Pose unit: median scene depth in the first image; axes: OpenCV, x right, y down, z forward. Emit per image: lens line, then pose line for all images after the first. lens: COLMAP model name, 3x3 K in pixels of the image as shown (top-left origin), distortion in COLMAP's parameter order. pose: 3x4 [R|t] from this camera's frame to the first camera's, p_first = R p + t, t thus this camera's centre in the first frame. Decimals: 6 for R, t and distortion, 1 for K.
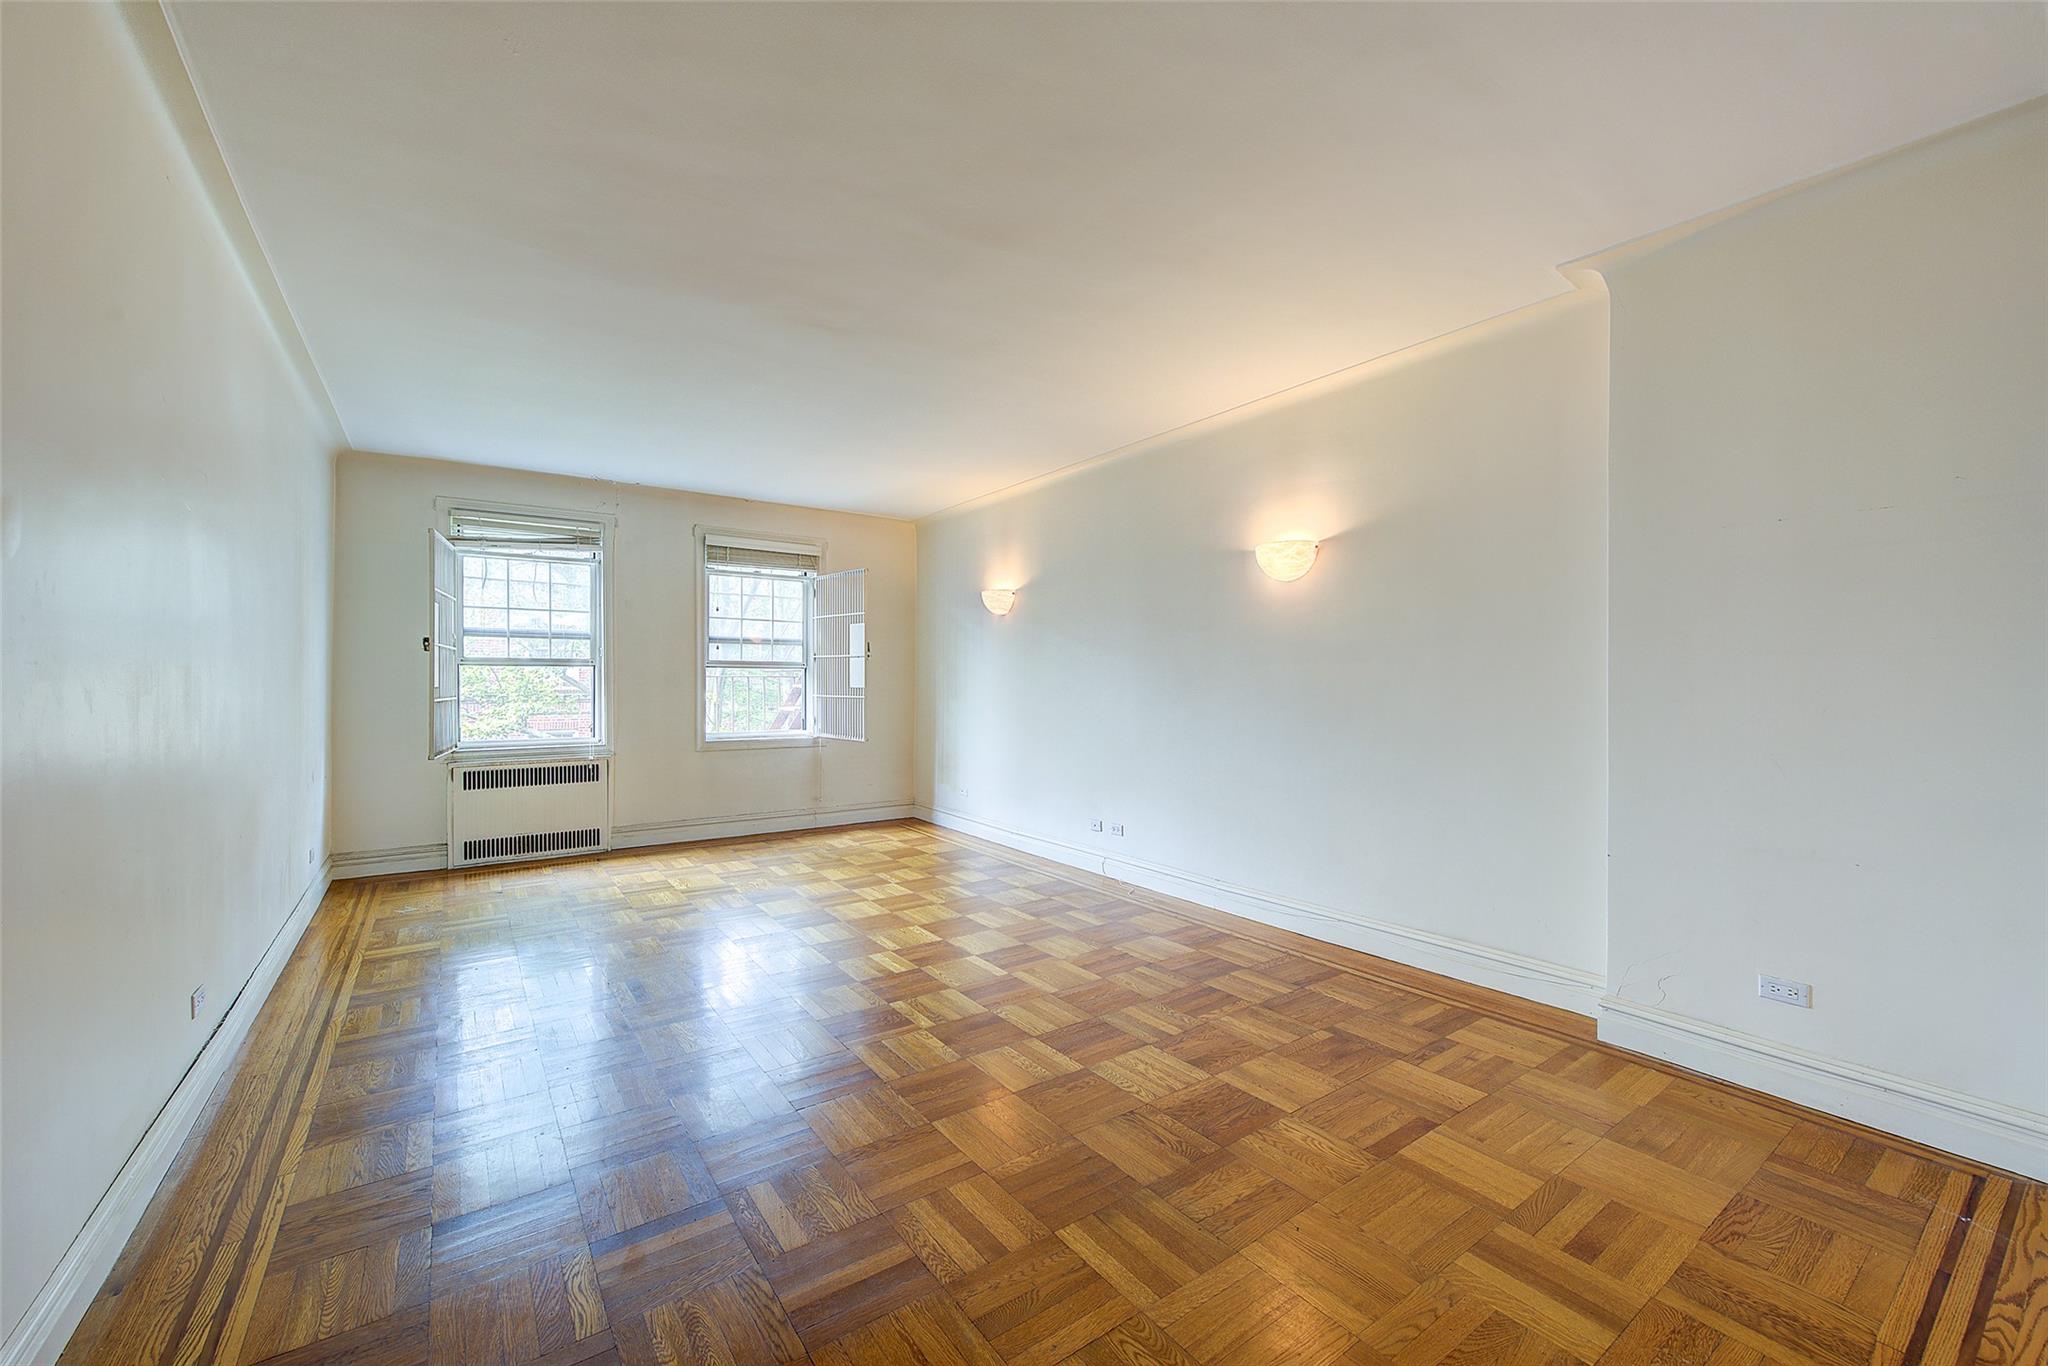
lens RADIAL K [[812.6, 0, 1027.2], [0, 812.6, 683.7], [0, 0, 1]] dist [0.004452, -0.004391]
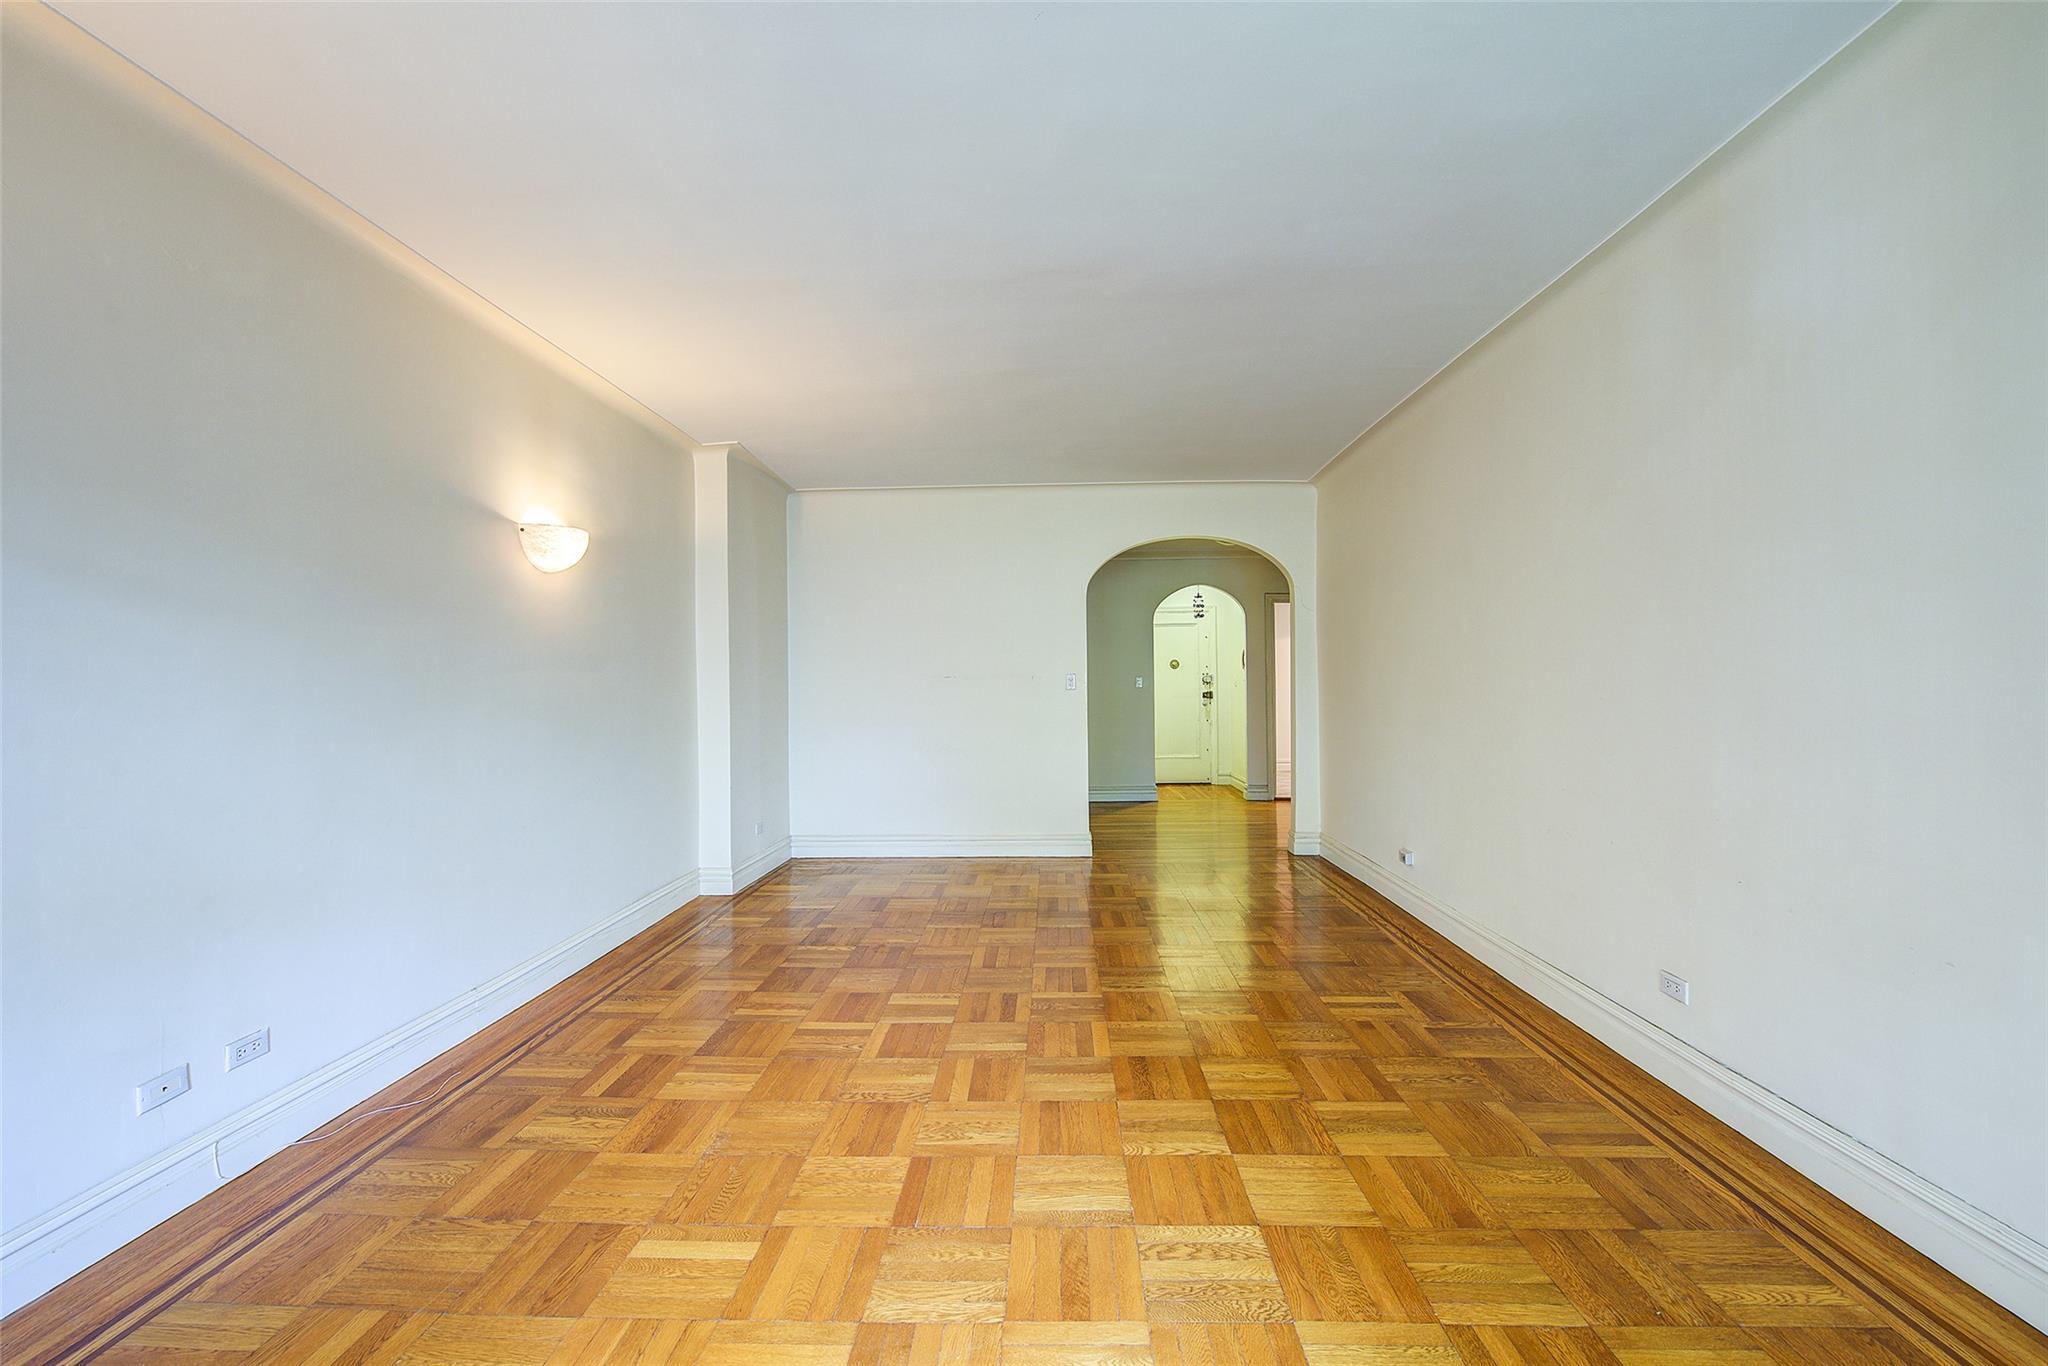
lens RADIAL K [[812.6, 0, 1027.2], [0, 812.6, 683.7], [0, 0, 1]] dist [0.004452, -0.004391]
pose [[-0.792997, 0.006978, 0.609186, -0.418127], [0.010800, 0.999938, 0.002604, -0.004795], [-0.609130, 0.008644, -0.793023, 0.974799]]
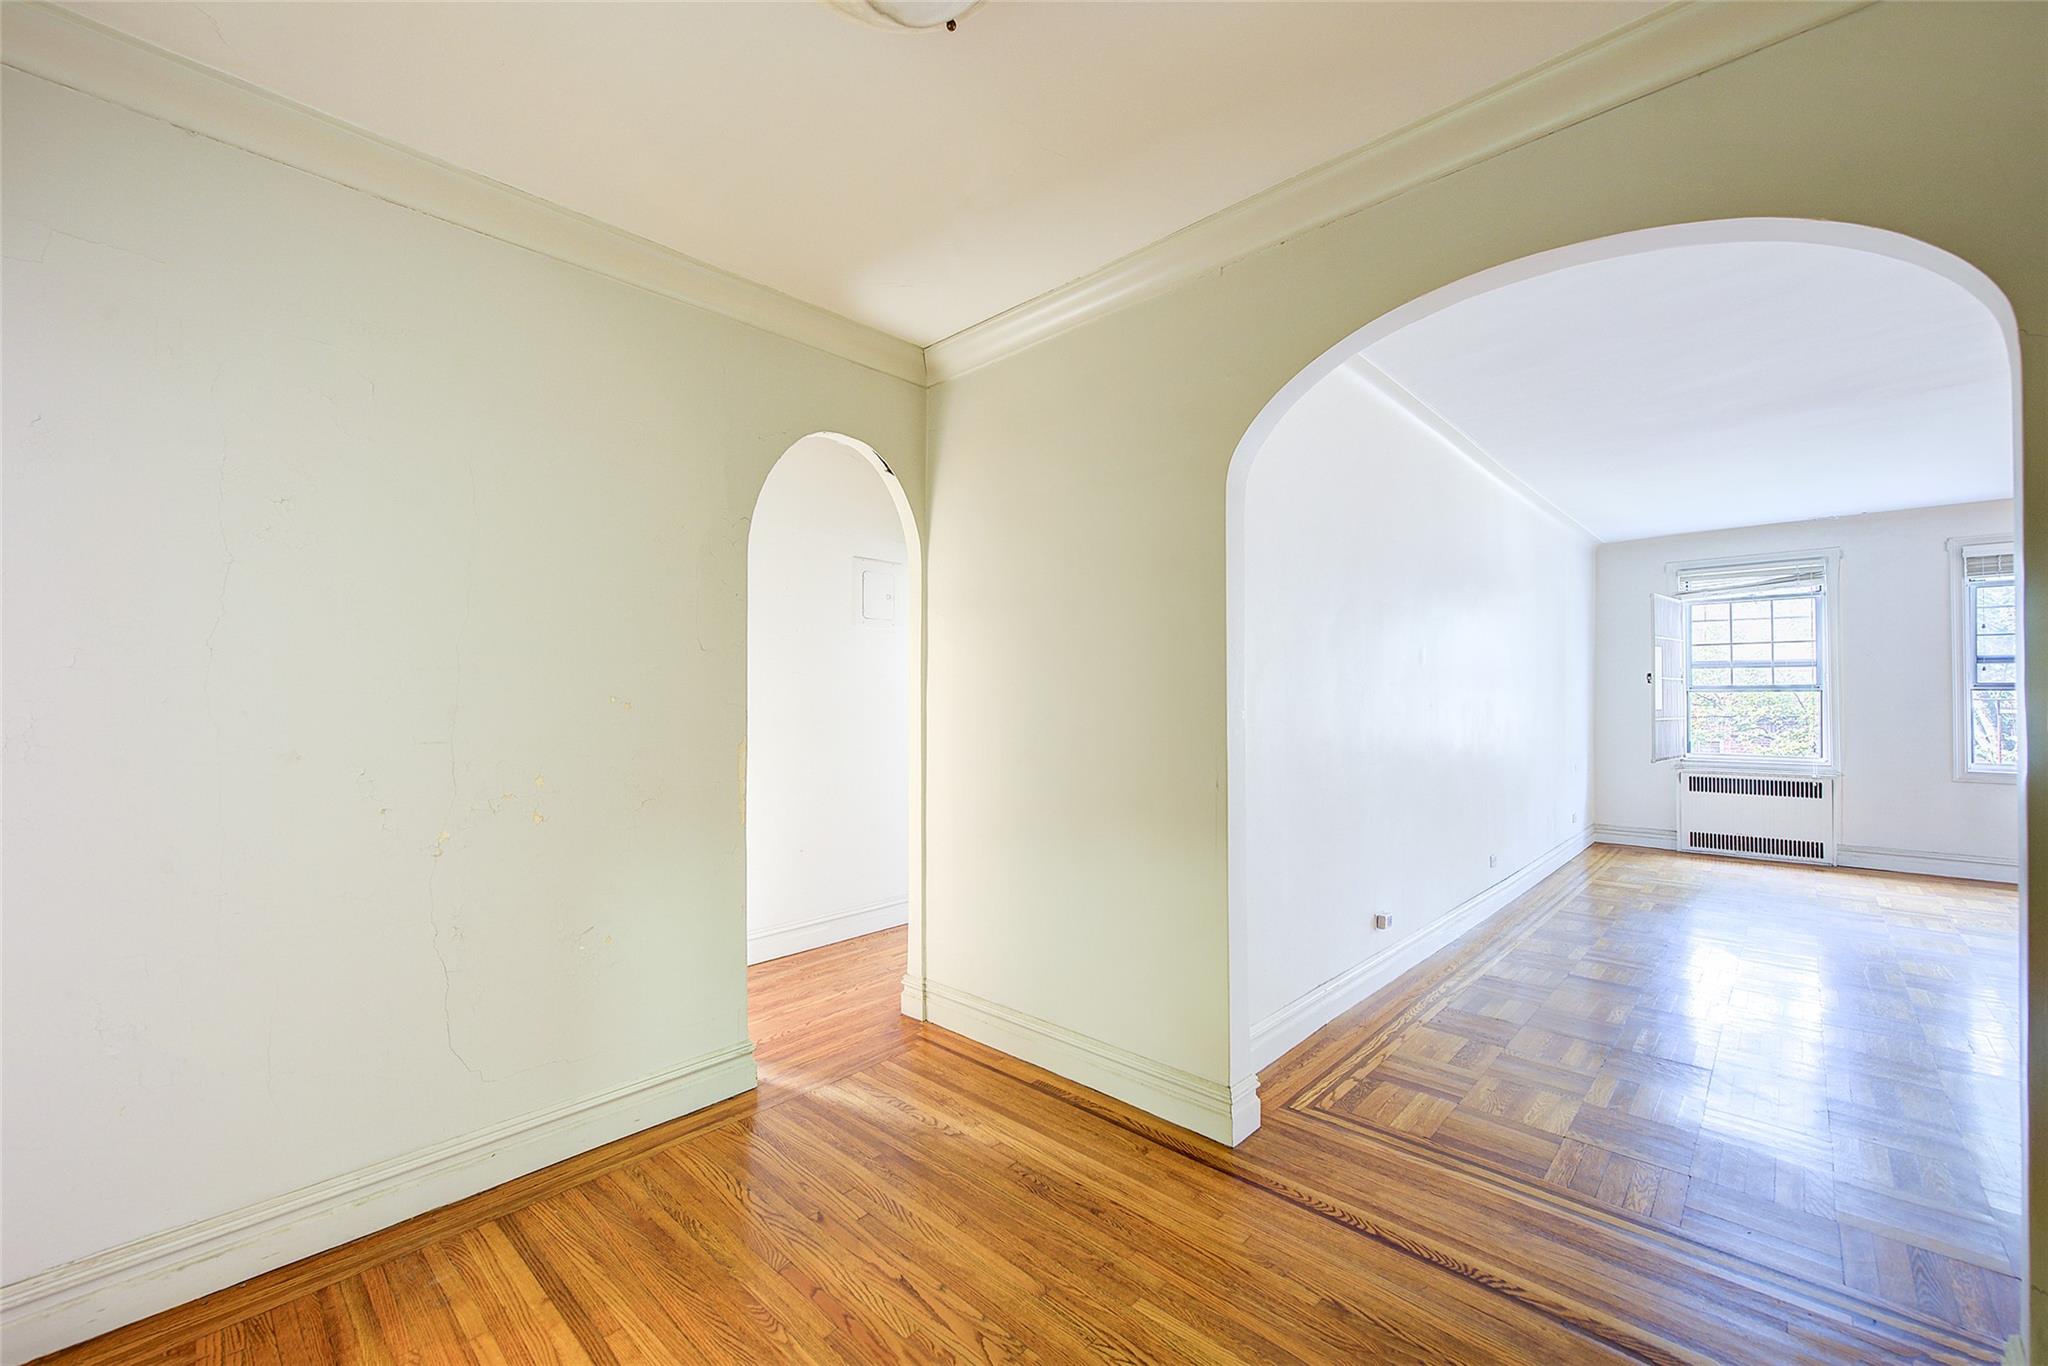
lens RADIAL K [[820.0, 0, 1039.5], [0, 820.0, 689.6], [0, 0, 1]] dist [0.006378, -0.000160]
pose [[0.205516, -0.013758, -0.978557, 0.333099], [-0.004067, 0.999881, -0.014911, -0.003299], [0.978645, 0.007044, 0.205436, -0.238322]]
